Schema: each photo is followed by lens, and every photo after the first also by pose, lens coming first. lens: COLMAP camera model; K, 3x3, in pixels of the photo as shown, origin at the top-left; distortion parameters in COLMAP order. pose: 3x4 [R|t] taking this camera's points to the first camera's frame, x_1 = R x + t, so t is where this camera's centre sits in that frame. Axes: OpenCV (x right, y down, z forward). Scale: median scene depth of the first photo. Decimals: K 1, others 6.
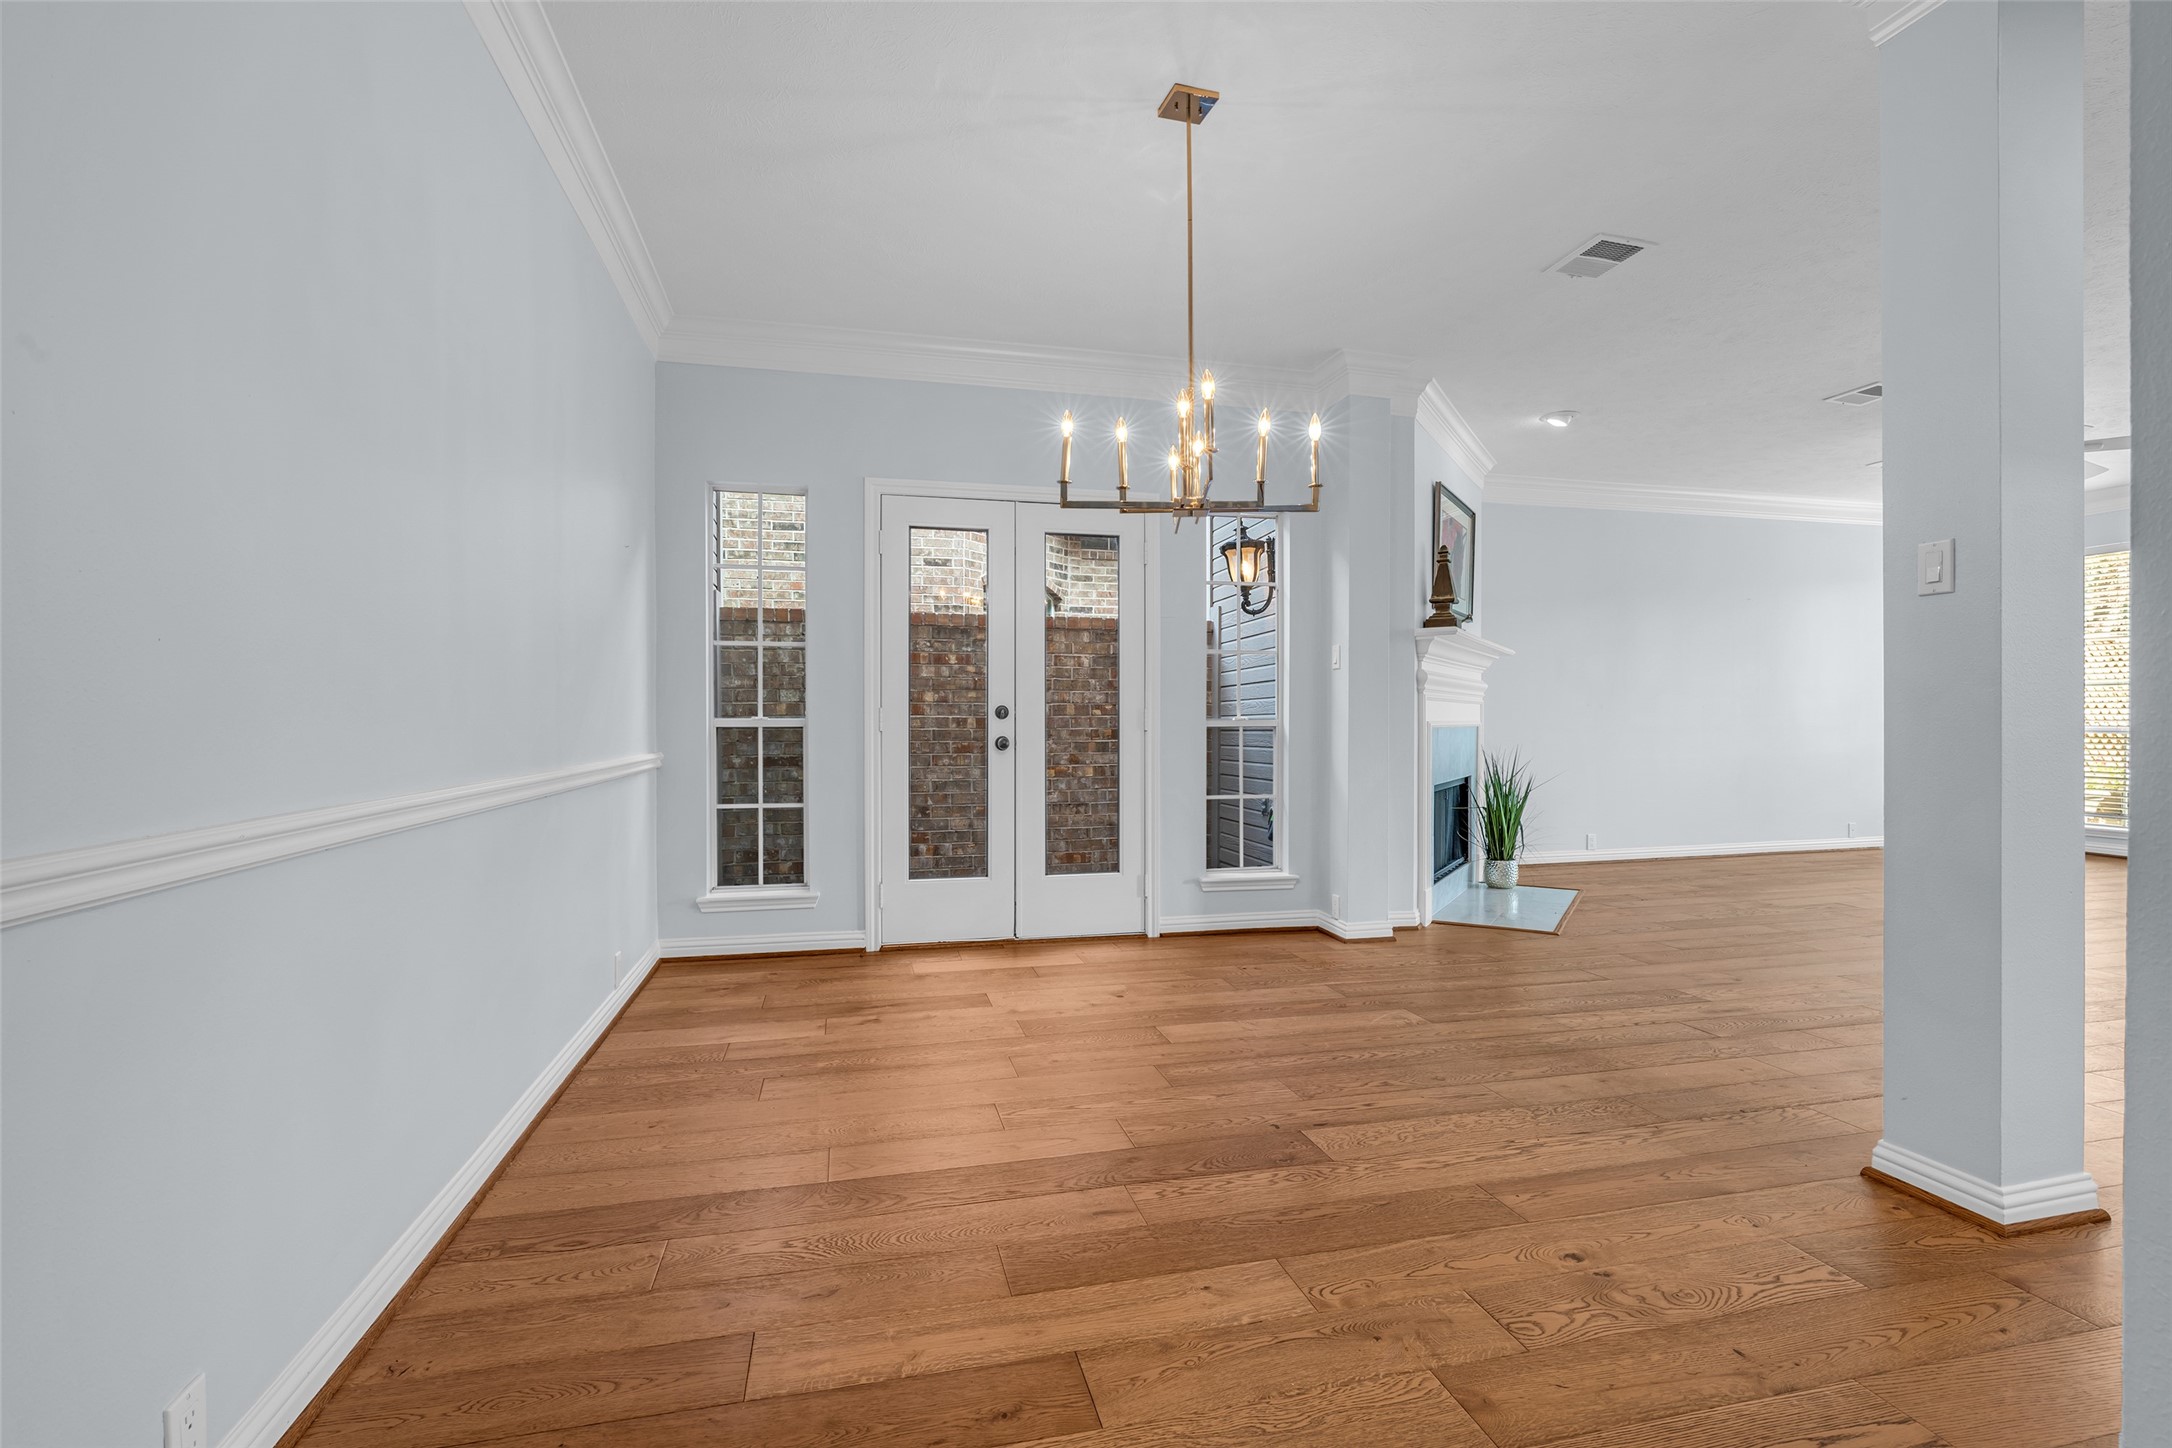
lens RADIAL K [[987.5, 0, 1092.1], [0, 987.5, 719.5], [0, 0, 1]] dist [-0.014611, 0.001415]
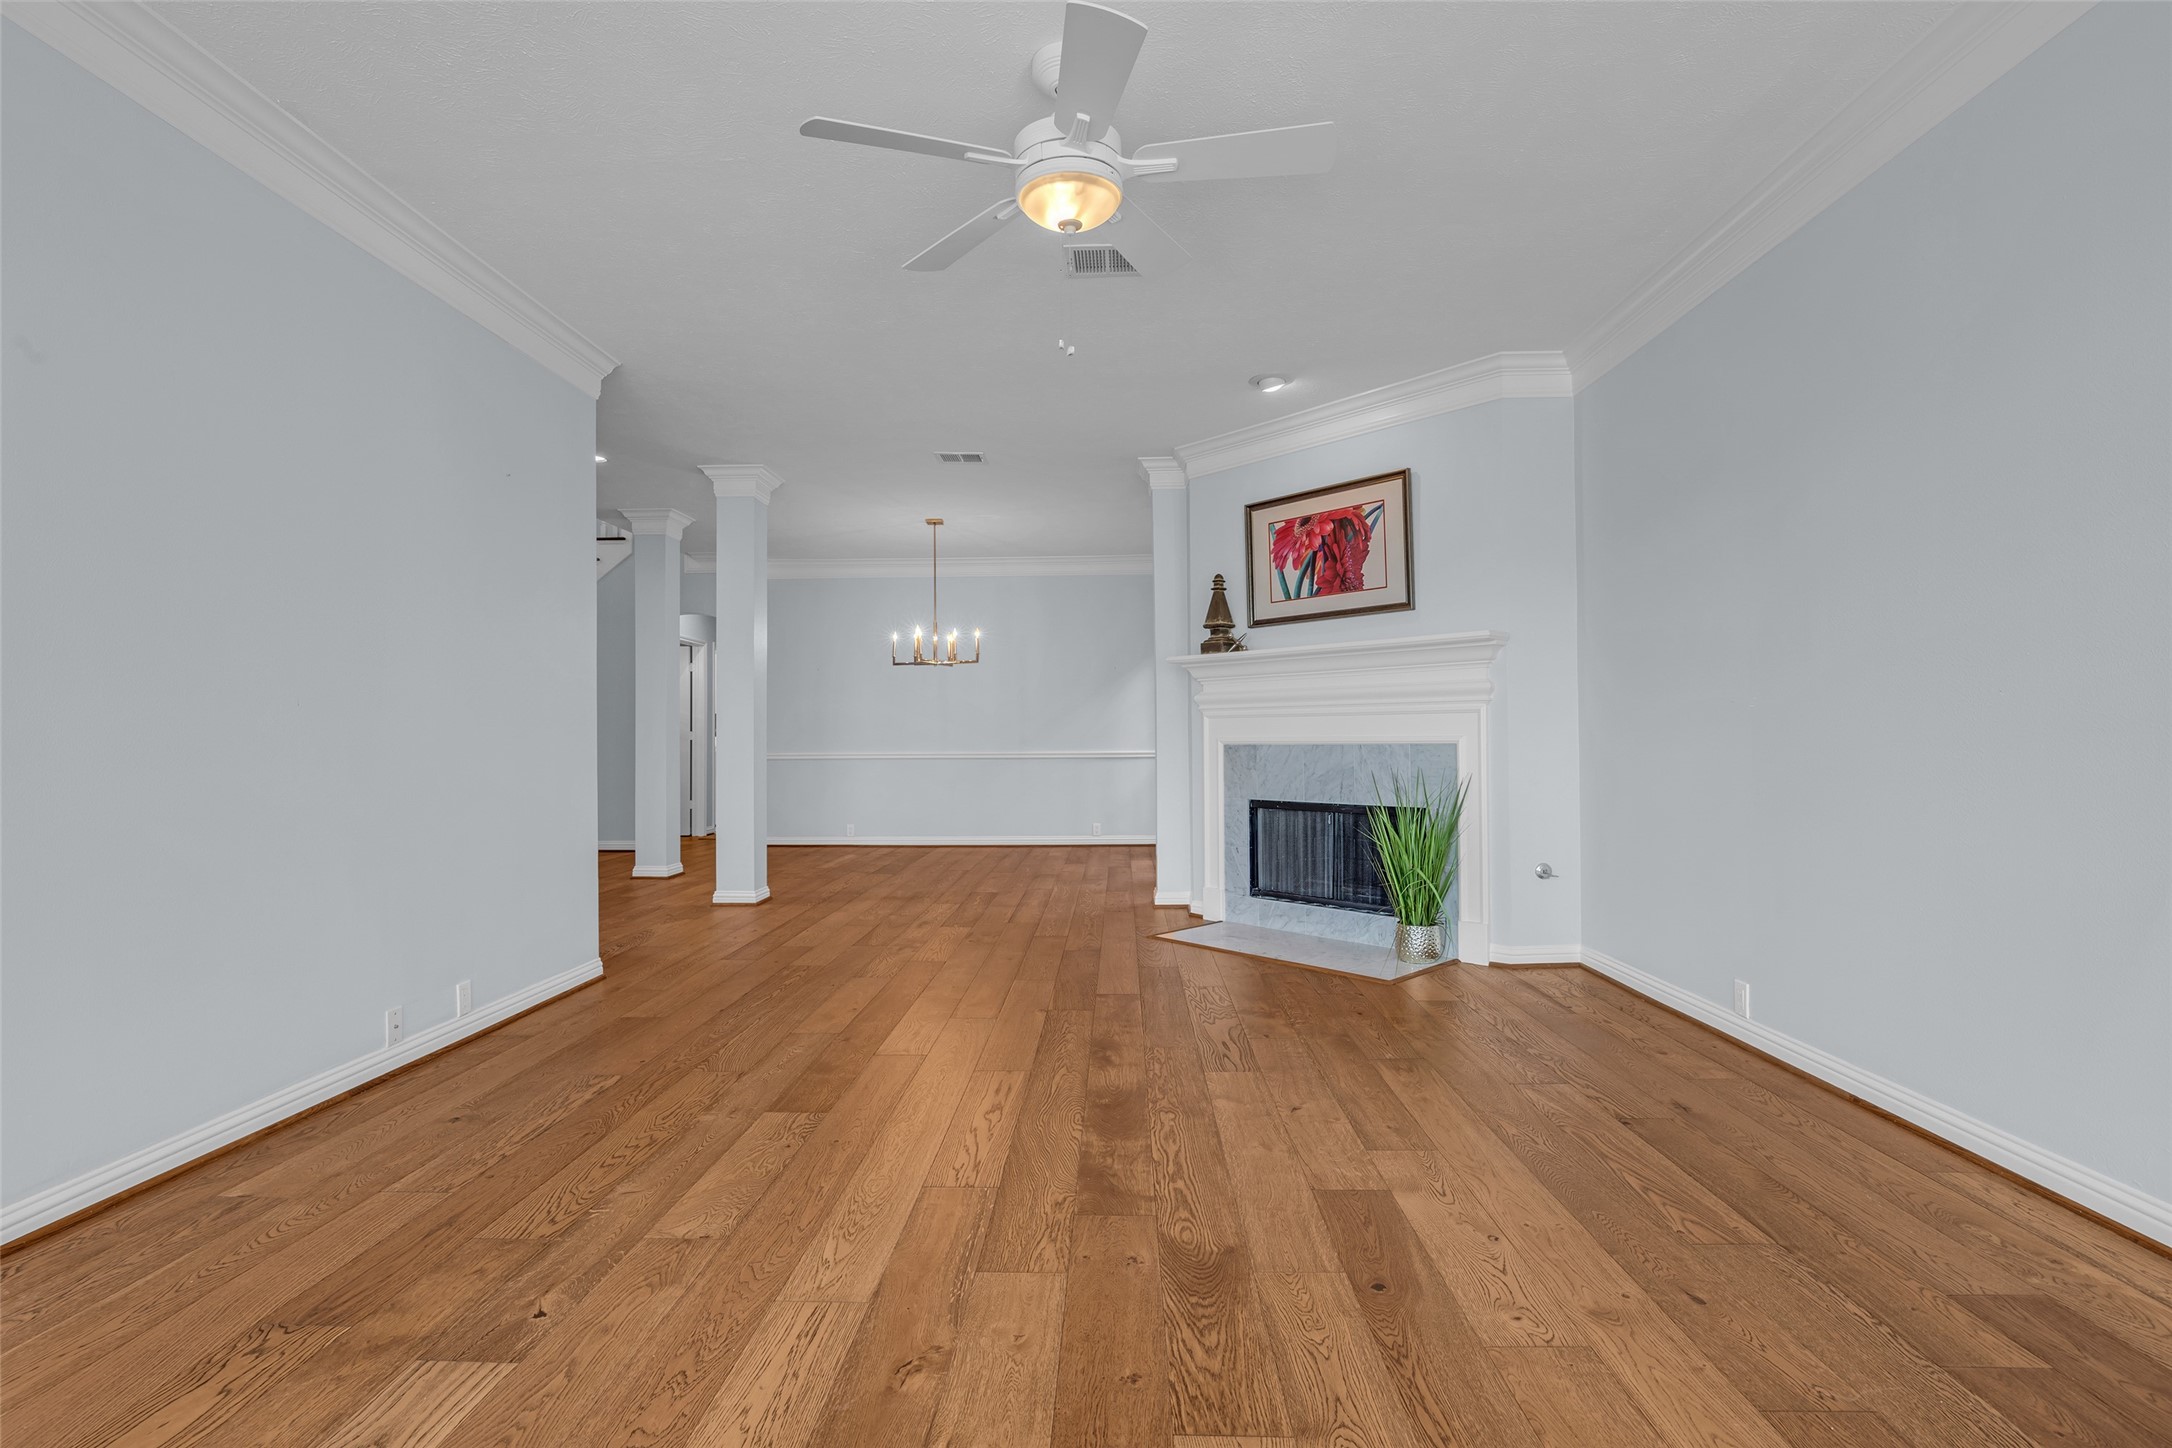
lens RADIAL K [[987.5, 0, 1092.1], [0, 987.5, 719.5], [0, 0, 1]] dist [-0.014611, 0.001415]
pose [[-0.260176, -0.011640, -0.965491, 2.446467], [0.008714, 0.999858, -0.014402, -0.007013], [0.965522, -0.012161, -0.260037, 1.956862]]
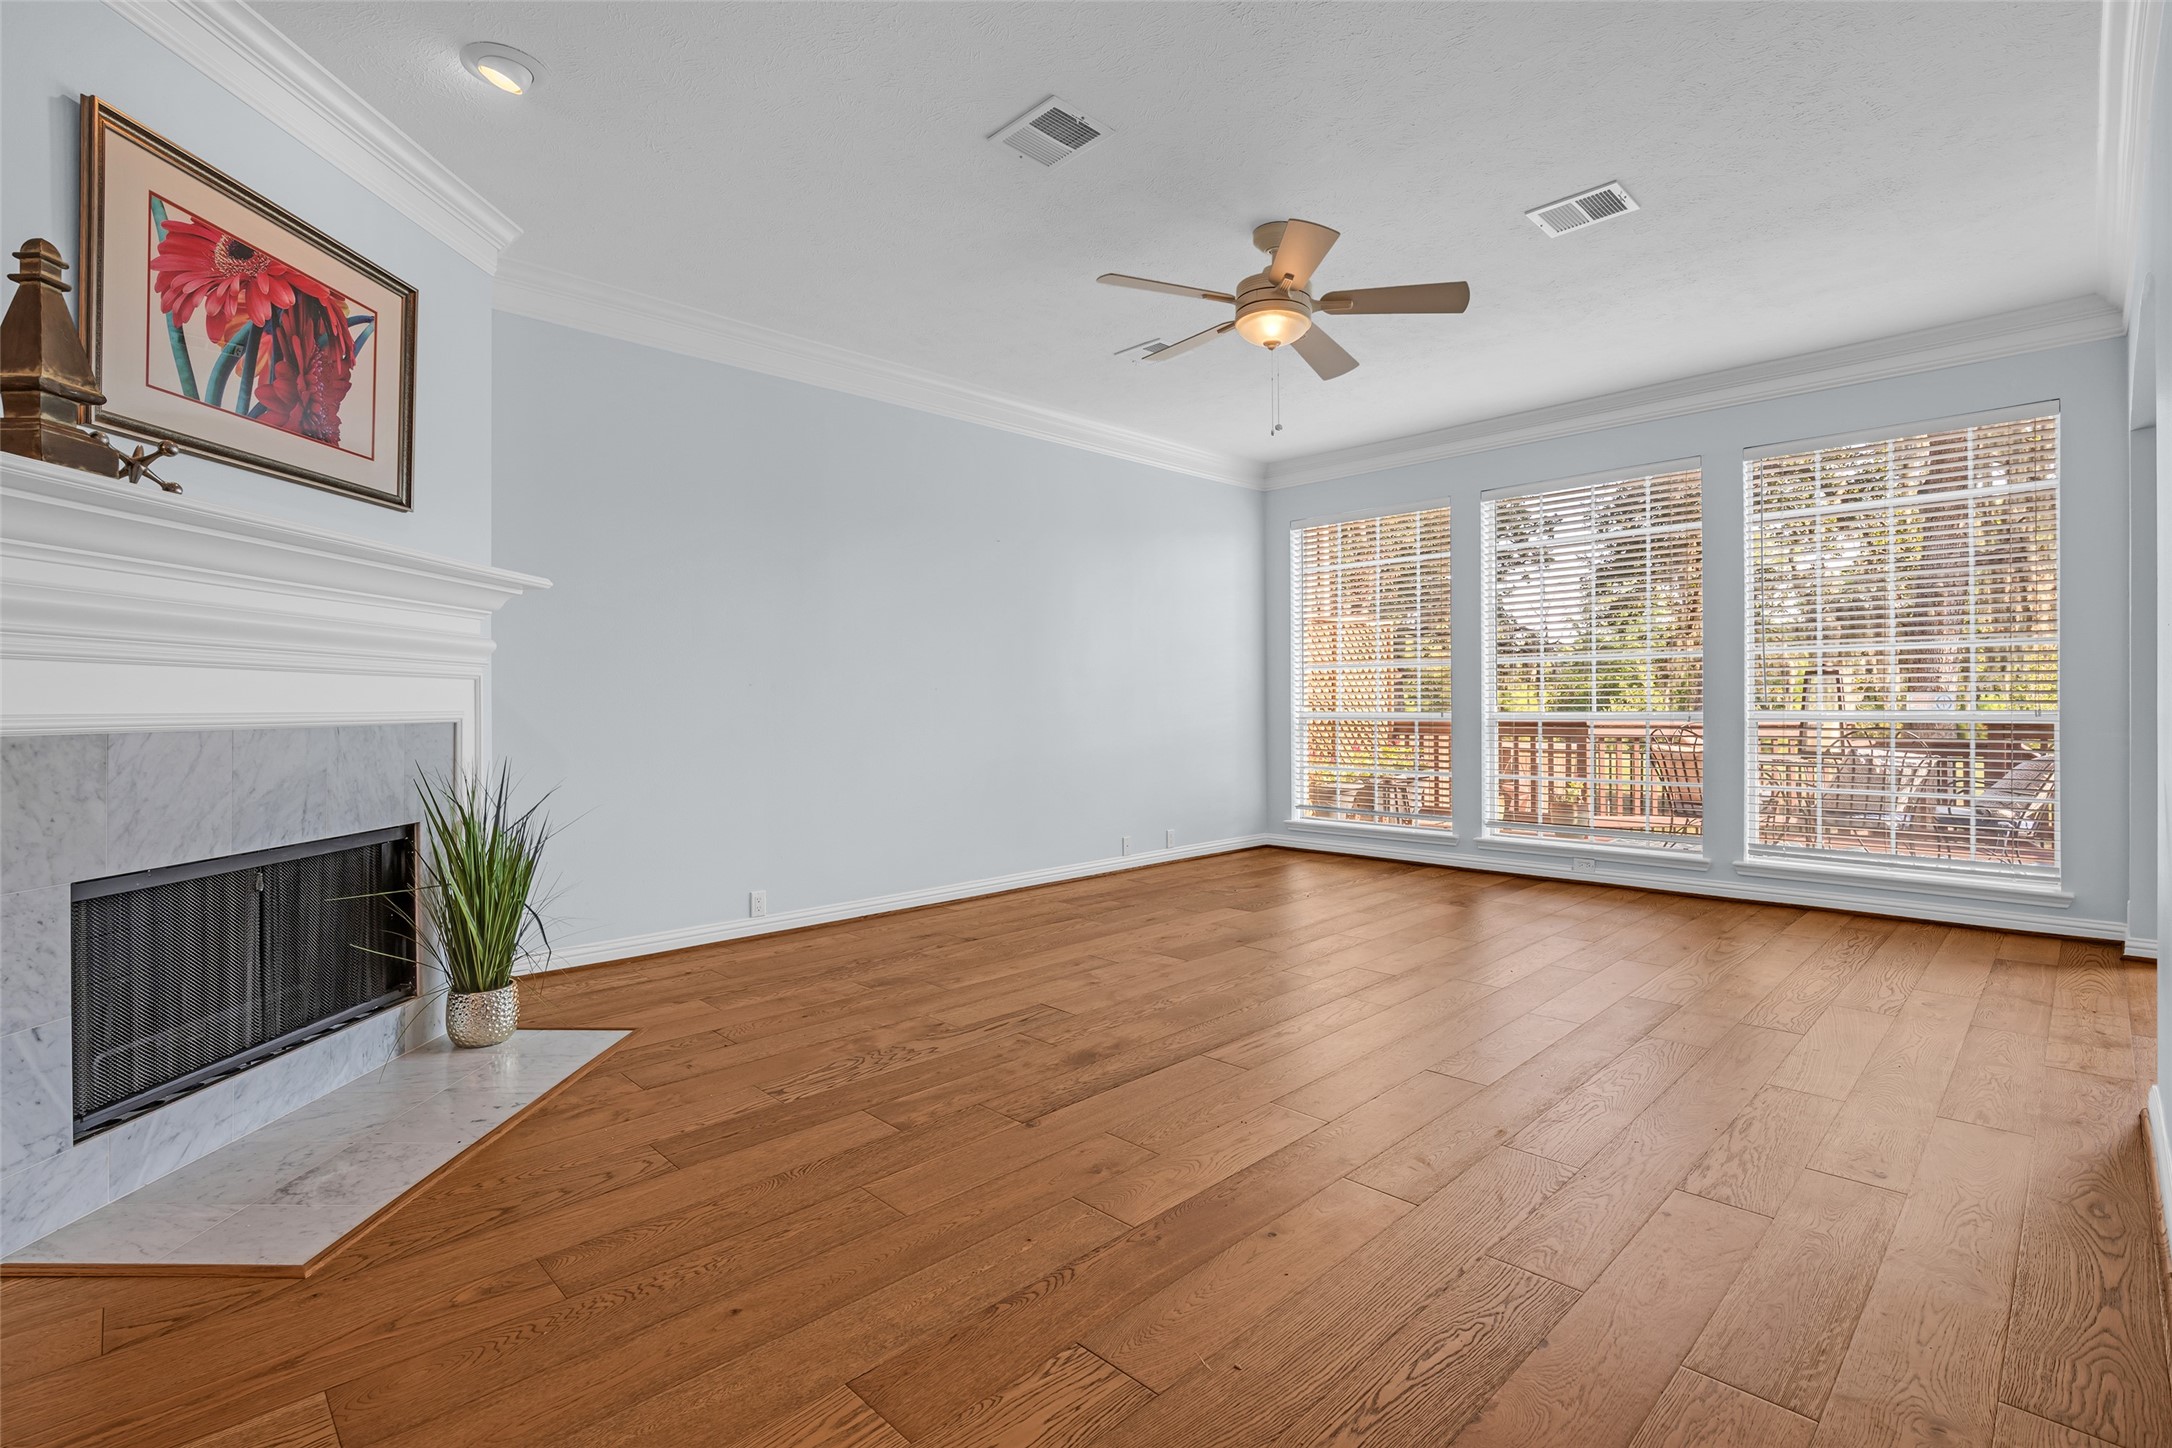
lens RADIAL K [[991.4, 0, 1073.7], [0, 991.4, 689.2], [0, 0, 1]] dist [-0.013222, 0.000591]
pose [[0.861840, 0.007776, 0.507121, 0.861964], [0.000057, 0.999881, -0.015429, -0.005615], [-0.507181, 0.013327, 0.861737, 0.837054]]
